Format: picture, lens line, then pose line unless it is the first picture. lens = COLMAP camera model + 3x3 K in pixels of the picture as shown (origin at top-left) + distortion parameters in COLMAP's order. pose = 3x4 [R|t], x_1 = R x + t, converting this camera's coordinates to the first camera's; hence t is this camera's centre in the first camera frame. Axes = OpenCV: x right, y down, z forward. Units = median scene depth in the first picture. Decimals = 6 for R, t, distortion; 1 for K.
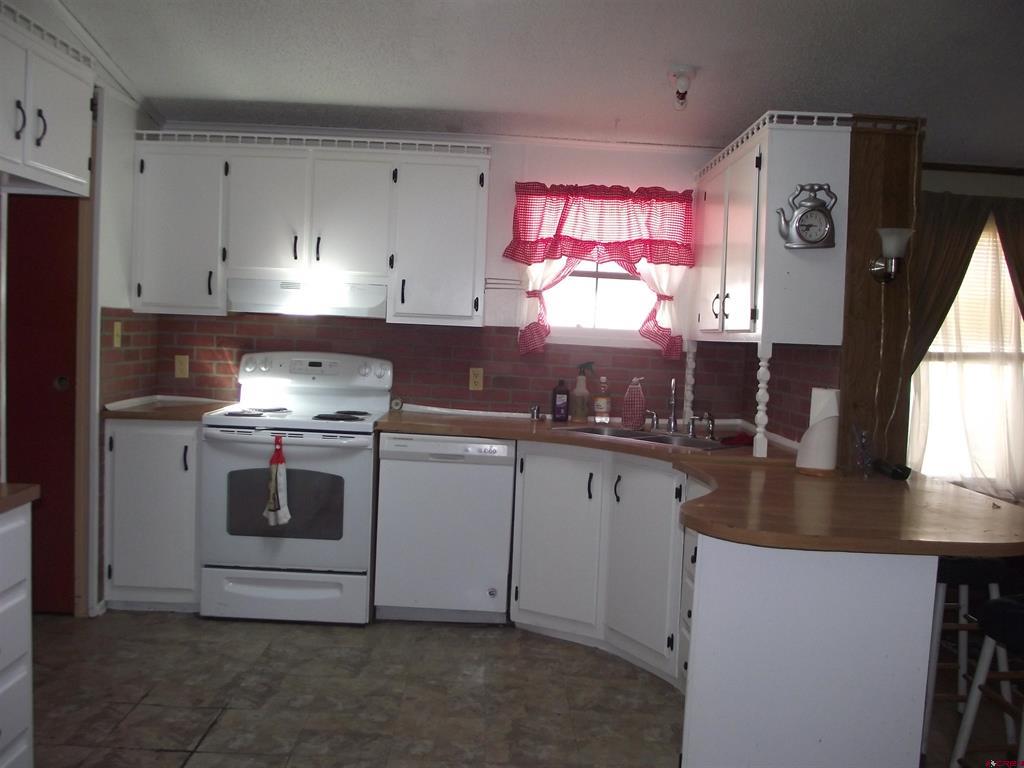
lens RADIAL K [[852.9, 0, 508.7], [0, 852.9, 378.9], [0, 0, 1]] dist [-0.077673, 0.051501]
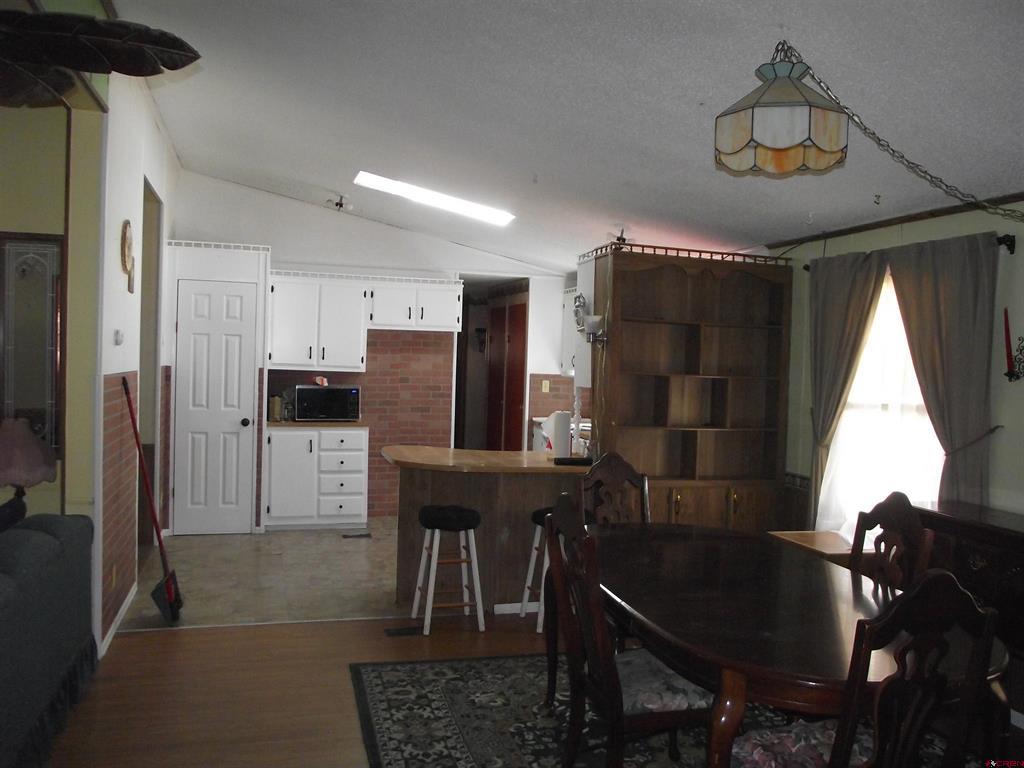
lens RADIAL K [[852.9, 0, 513.9], [0, 852.9, 373.2], [0, 0, 1]] dist [-0.077673, 0.051501]
pose [[0.250395, -0.017665, -0.967983, 1.559831], [-0.076662, 0.996332, -0.038013, 0.003102], [0.965104, 0.083726, 0.248122, 0.357855]]
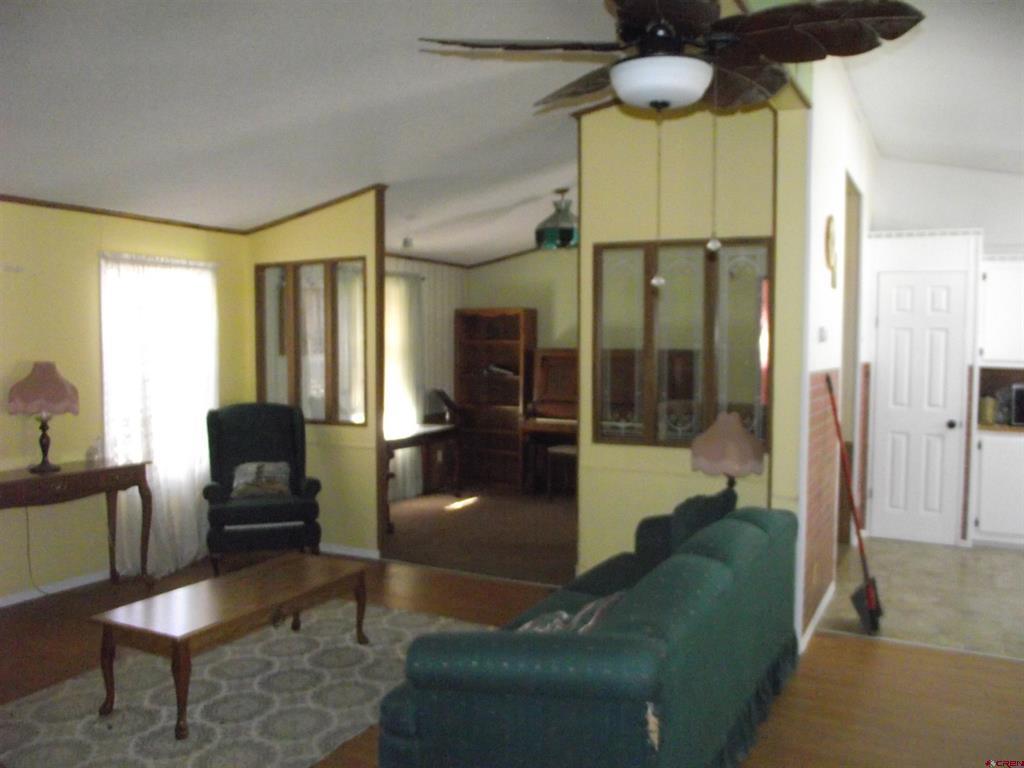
lens RADIAL K [[852.9, 0, 519.5], [0, 852.9, 390.8], [0, 0, 1]] dist [-0.077673, 0.051501]
pose [[-0.494848, 0.004776, -0.868967, 1.515157], [-0.085194, 0.994901, 0.053983, 0.001183], [0.864793, 0.100744, -0.491918, 0.333254]]
